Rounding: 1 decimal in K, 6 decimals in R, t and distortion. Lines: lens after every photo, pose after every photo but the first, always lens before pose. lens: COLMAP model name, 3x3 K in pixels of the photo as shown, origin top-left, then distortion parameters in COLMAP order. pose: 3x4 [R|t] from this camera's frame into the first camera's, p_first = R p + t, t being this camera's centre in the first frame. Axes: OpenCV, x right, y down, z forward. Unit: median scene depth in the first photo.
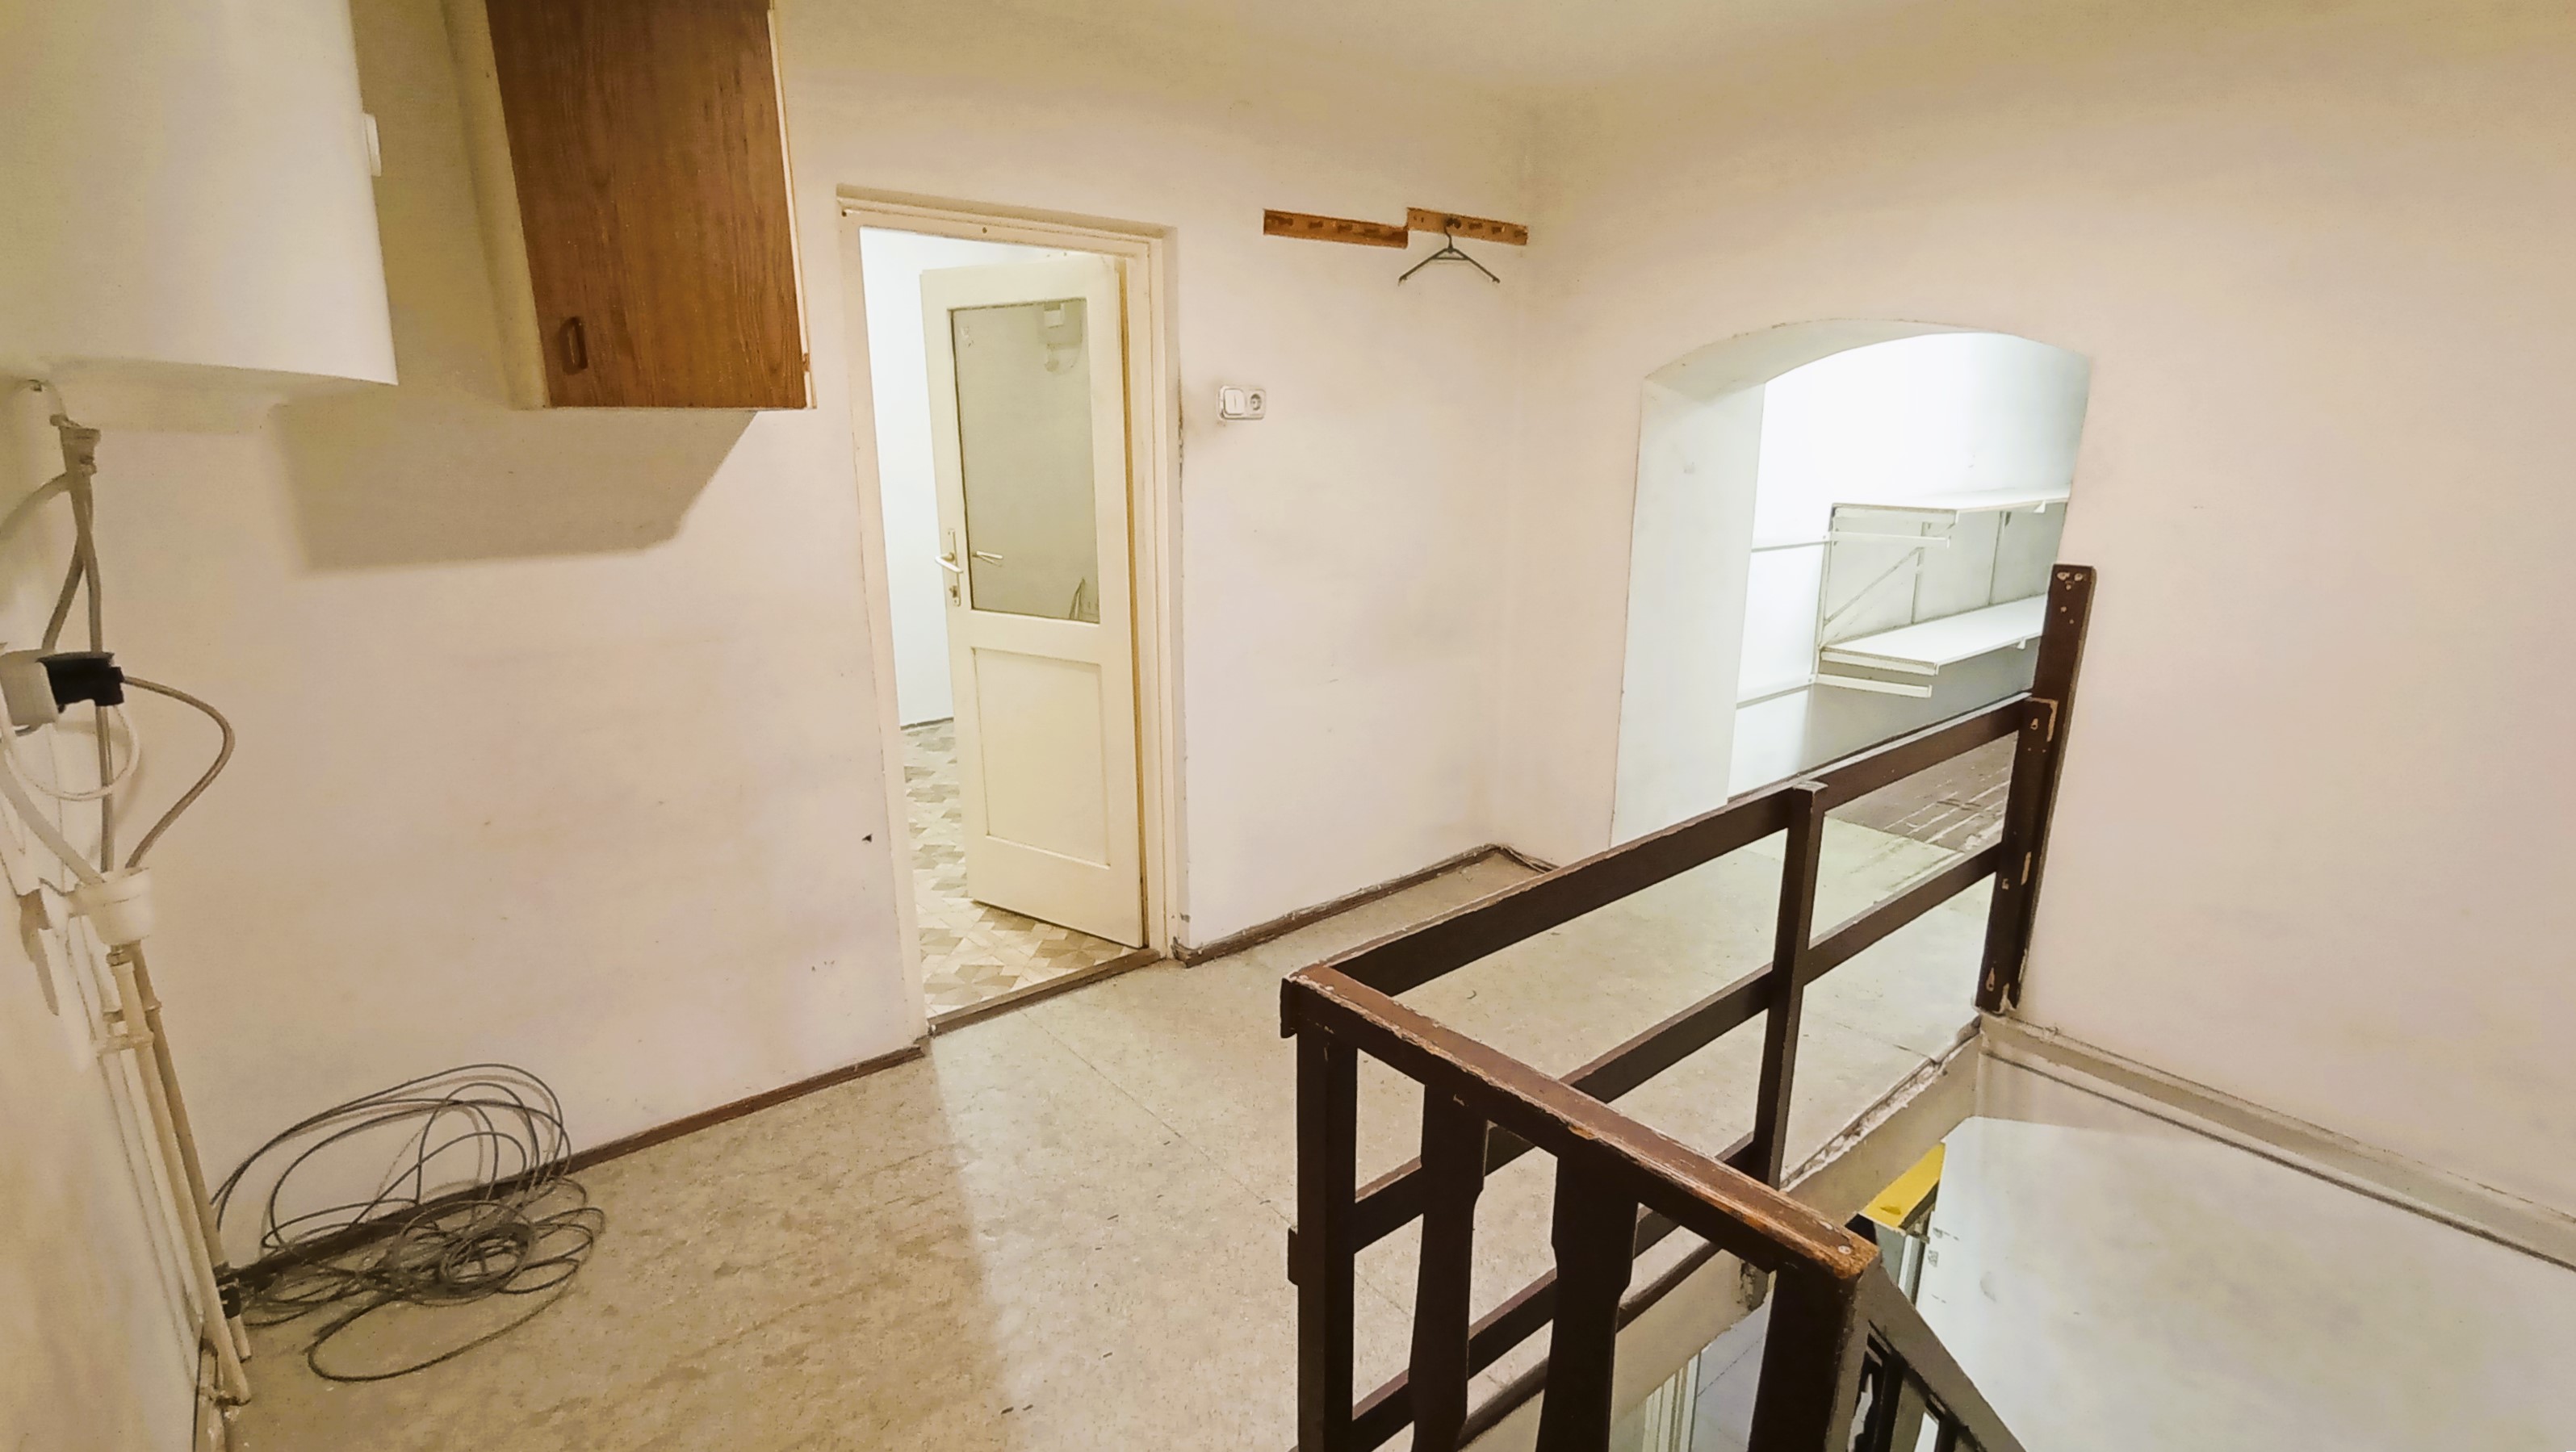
lens RADIAL K [[1175.0, 0, 1277.1], [0, 1175.0, 738.0], [0, 0, 1]] dist [-0.005389, 0.000098]
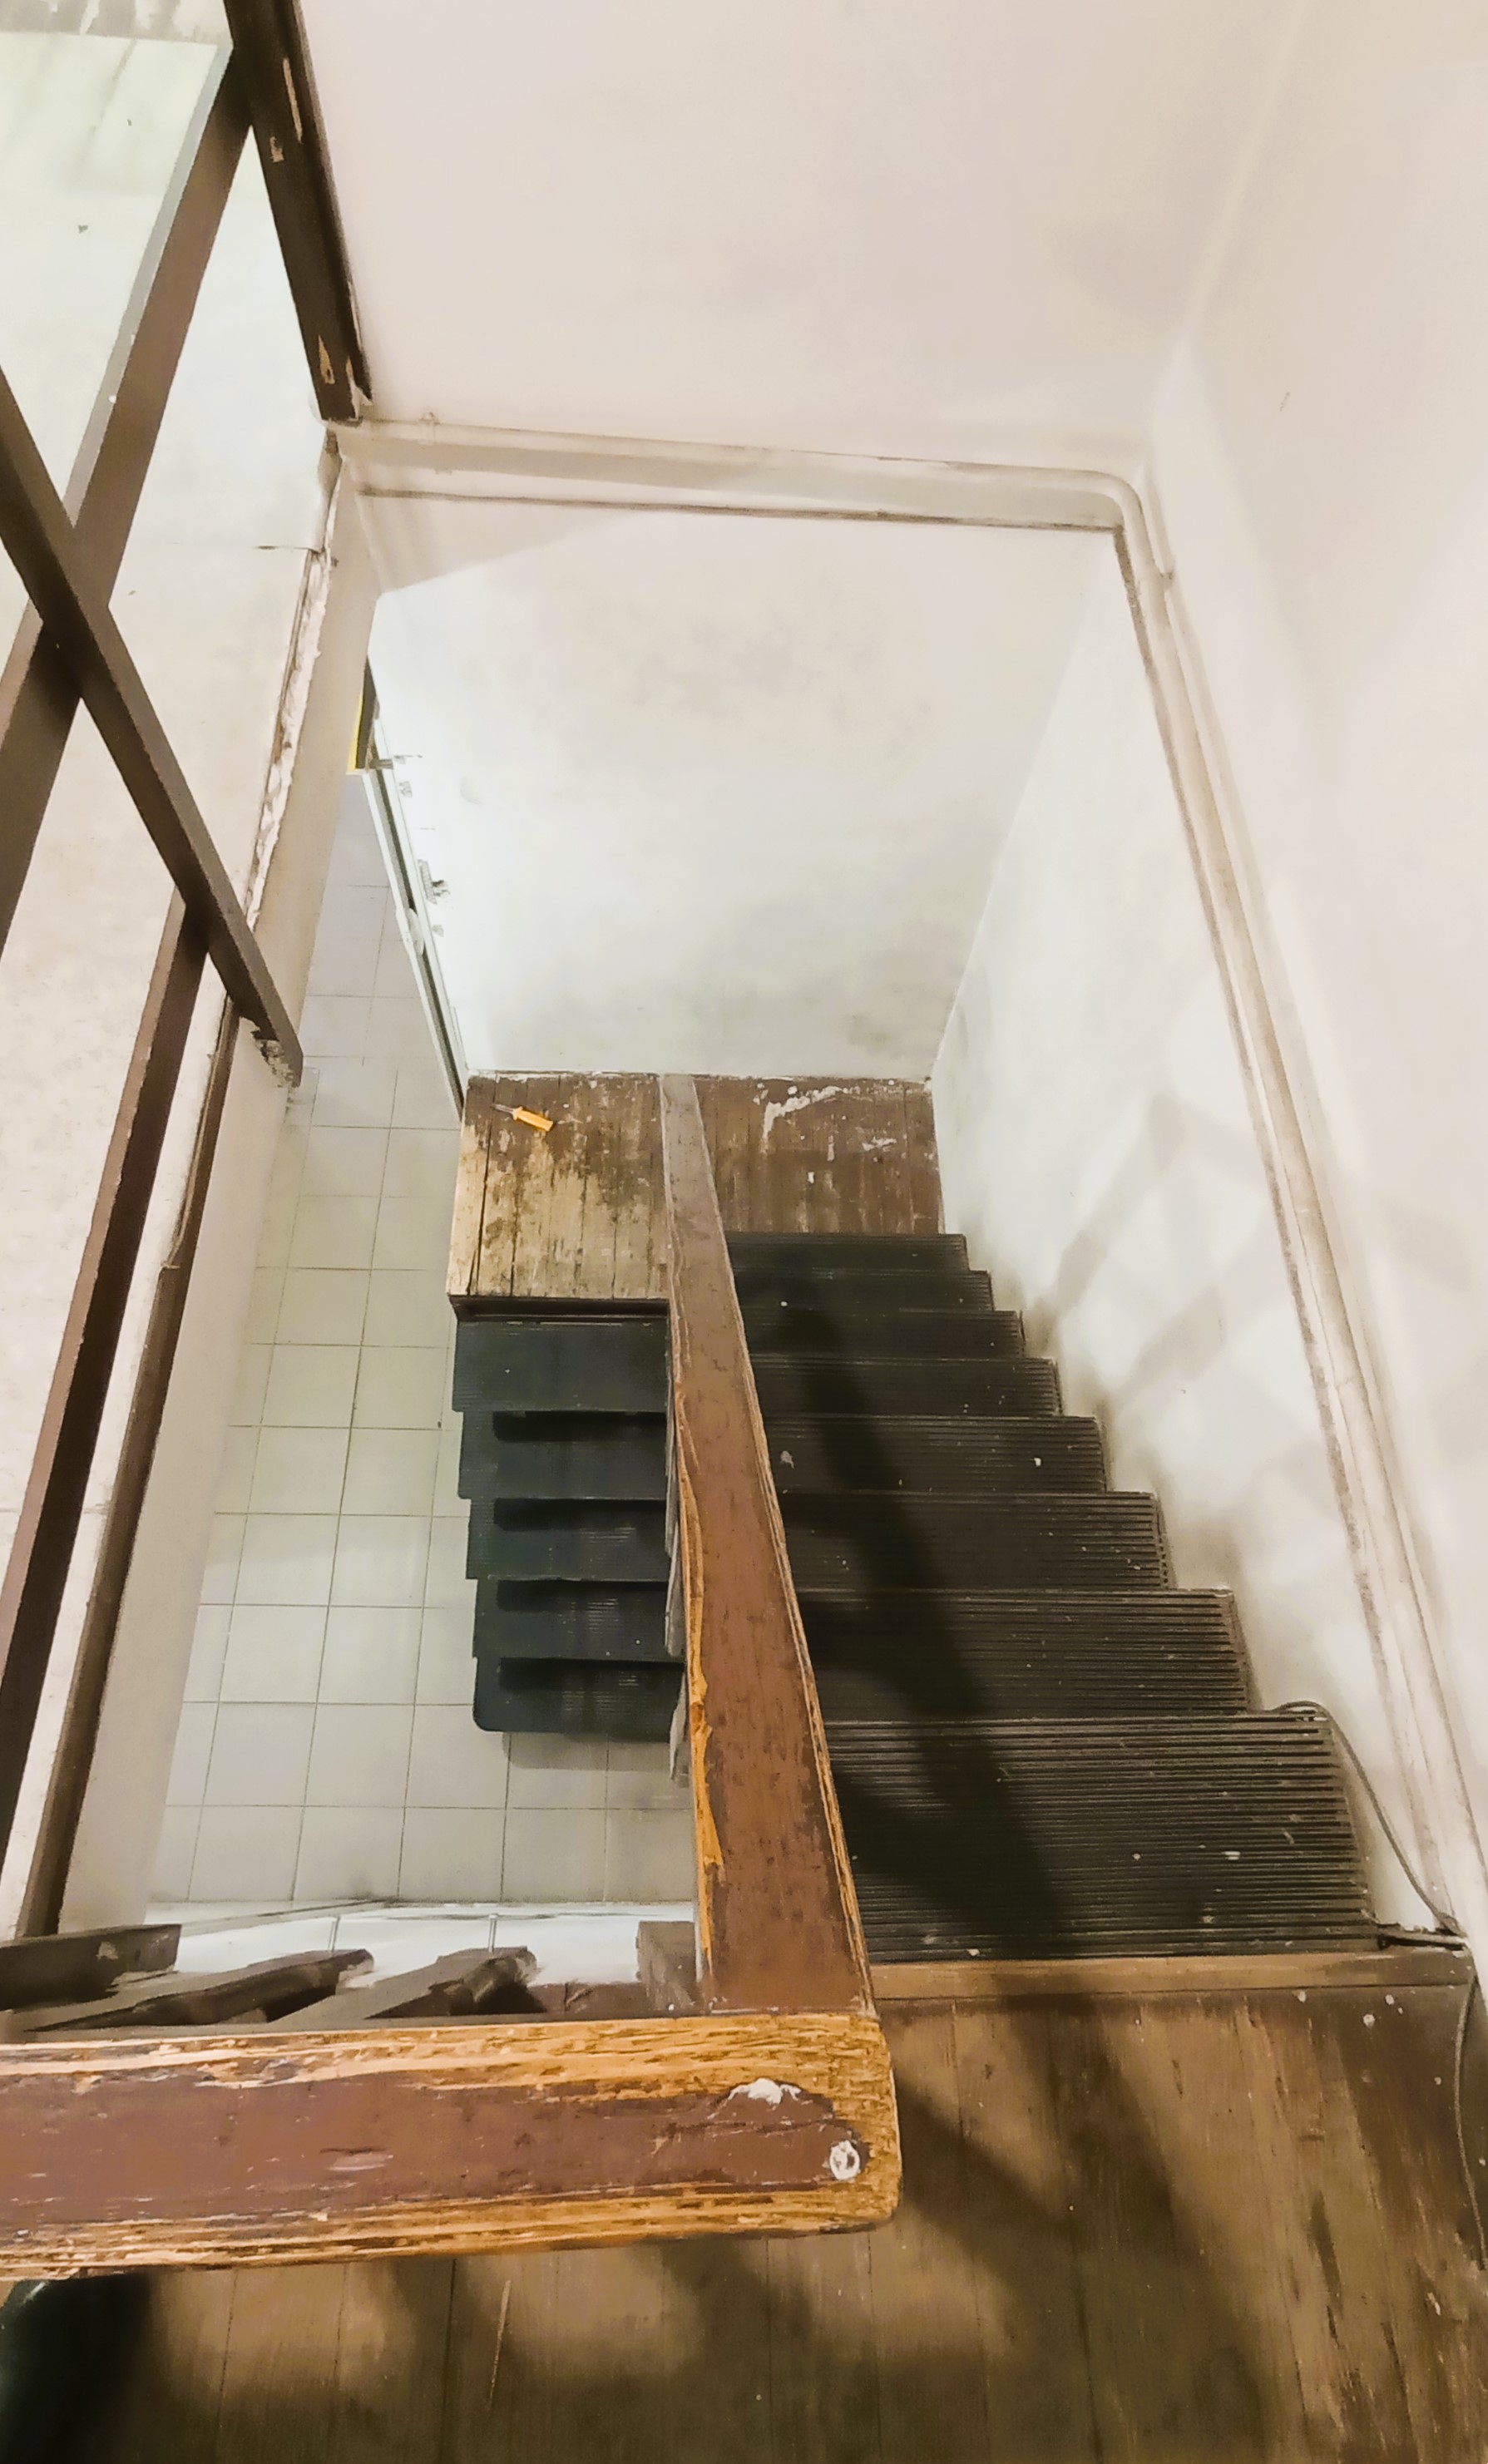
lens RADIAL K [[1216.6, 0, 760.4], [0, 1216.6, 1338.7], [0, 0, 1]] dist [-0.000501, -0.000364]
pose [[0.618779, -0.695269, 0.365670, 0.159566], [0.128680, 0.548907, 0.825919, -0.010702], [-0.774954, -0.464006, 0.429119, 0.310213]]
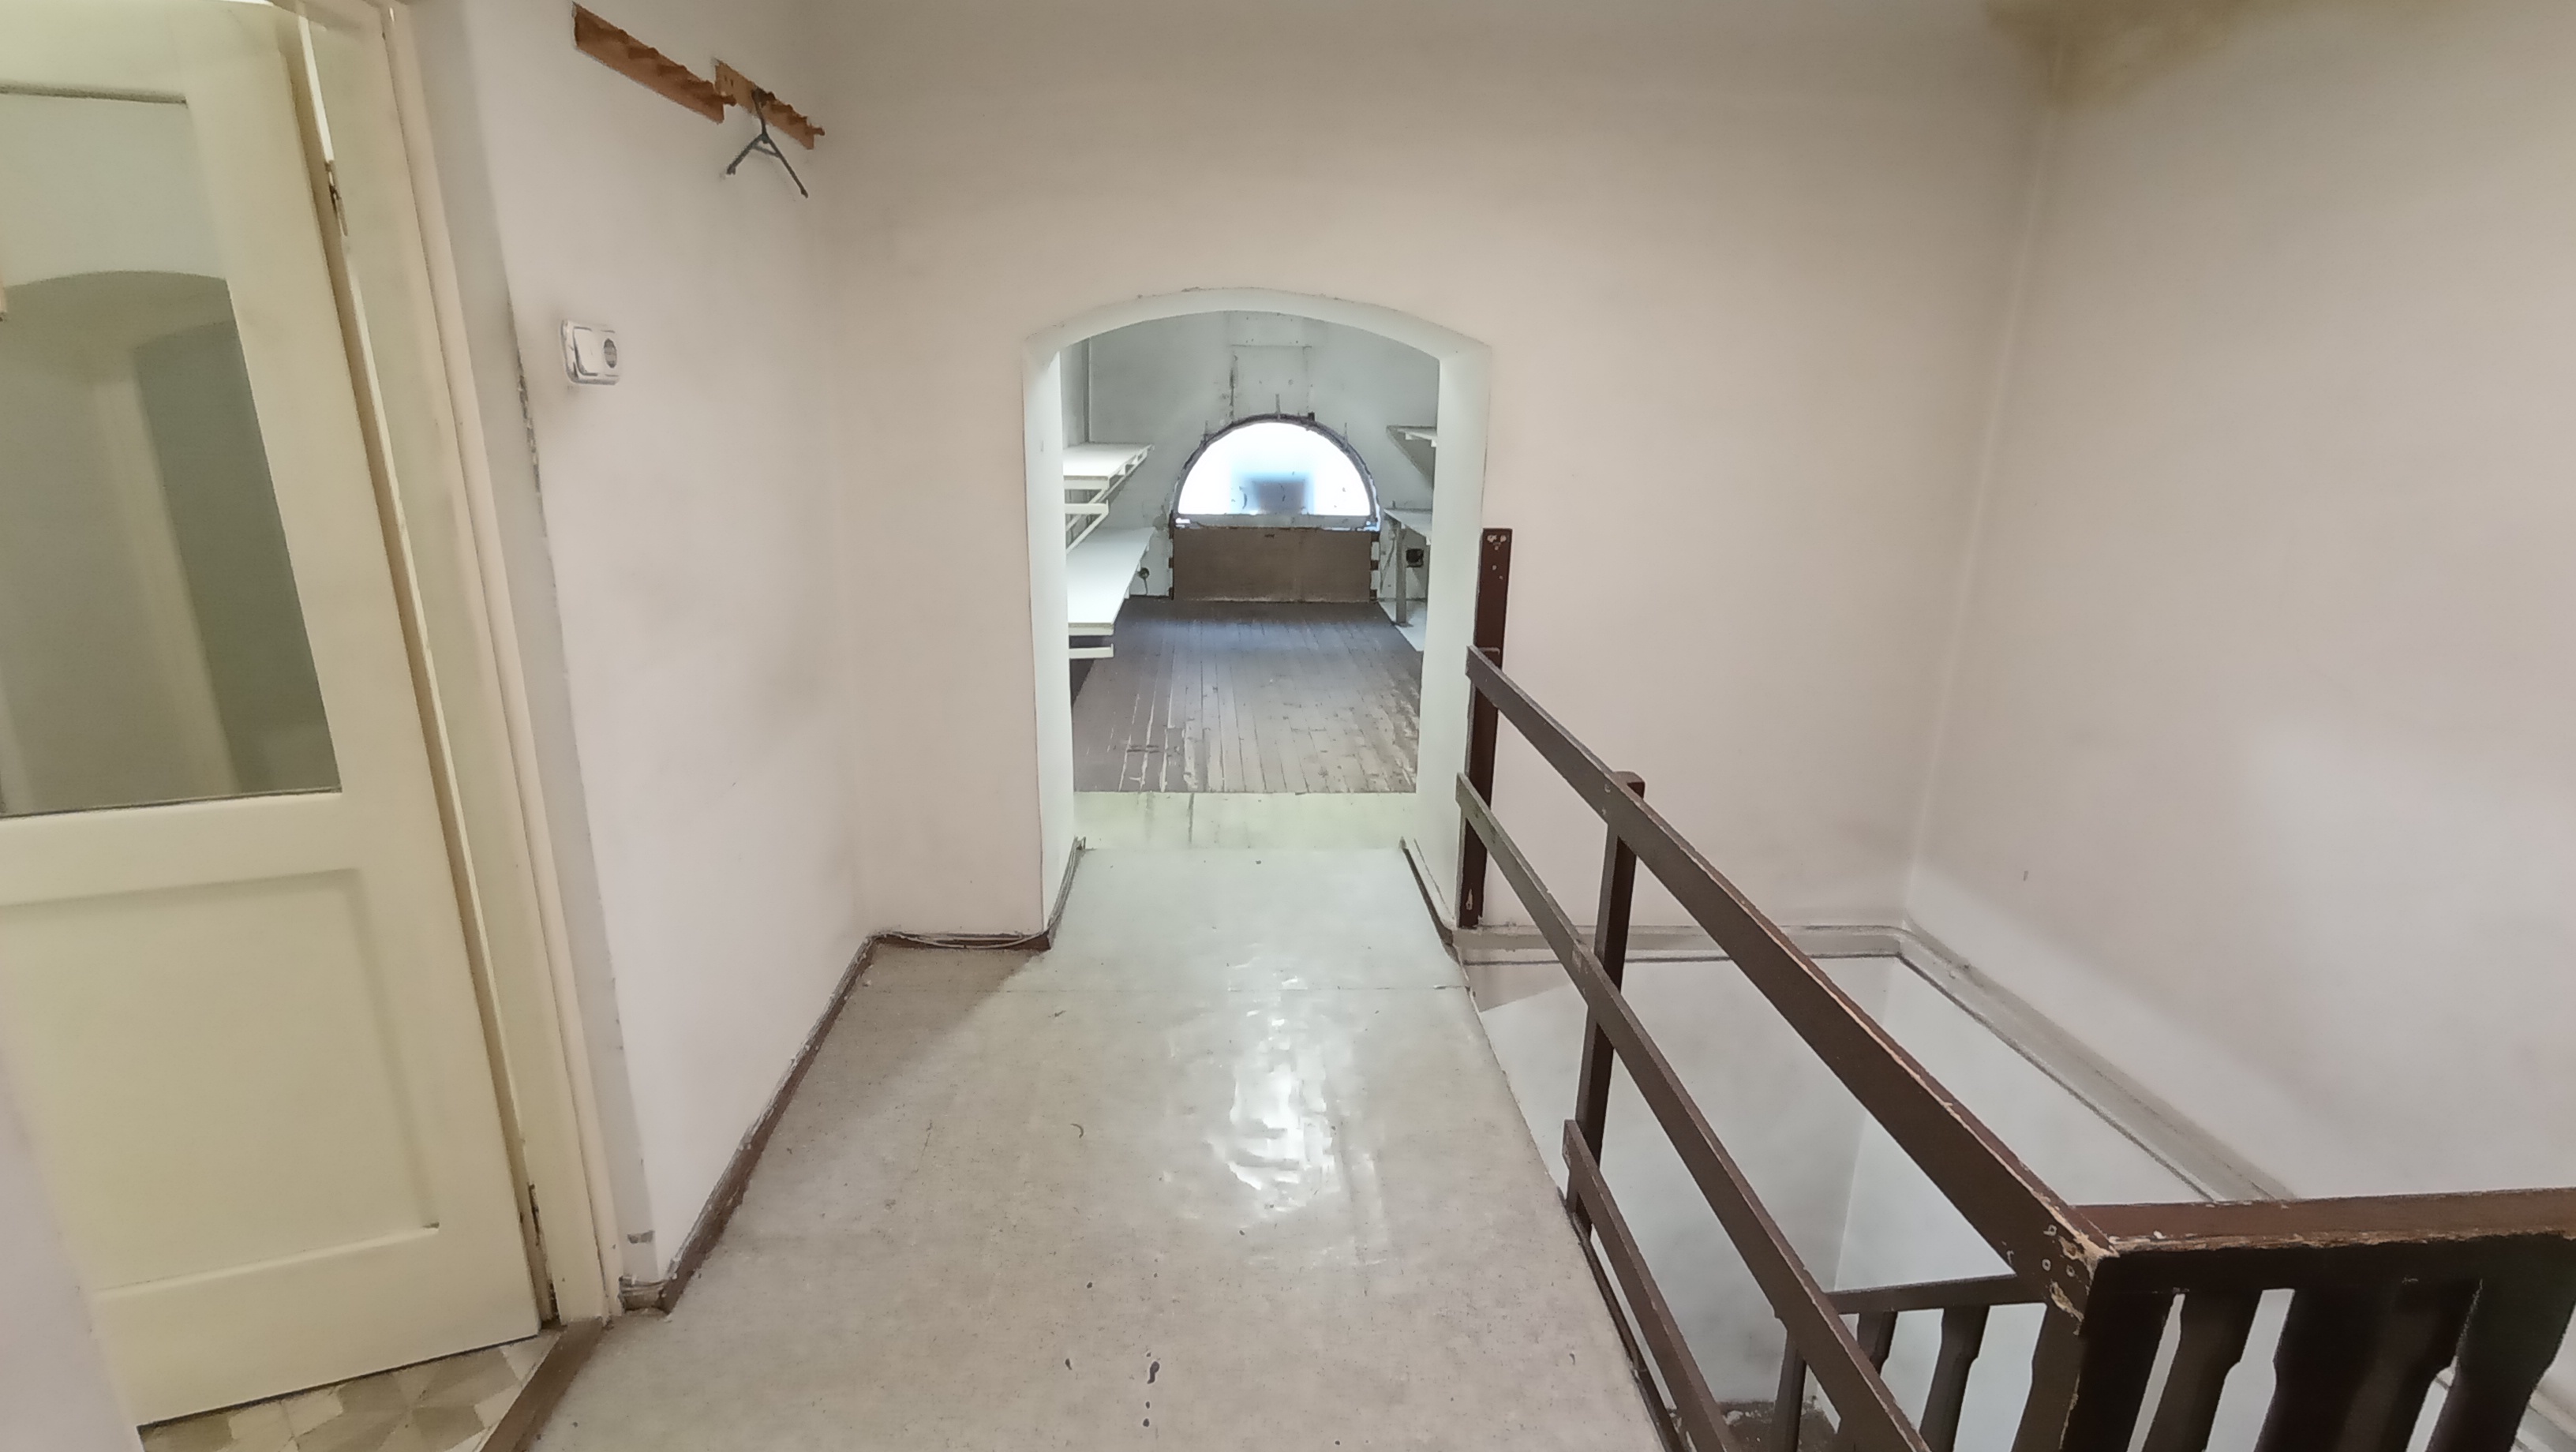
lens RADIAL K [[1175.1, 0, 1267.0], [0, 1175.1, 736.3], [0, 0, 1]] dist [-0.005389, 0.000098]
pose [[0.595322, -0.214343, 0.774370, -0.345549], [0.191385, 0.973850, 0.122424, -0.122006], [-0.780361, 0.075321, 0.620776, 0.443053]]
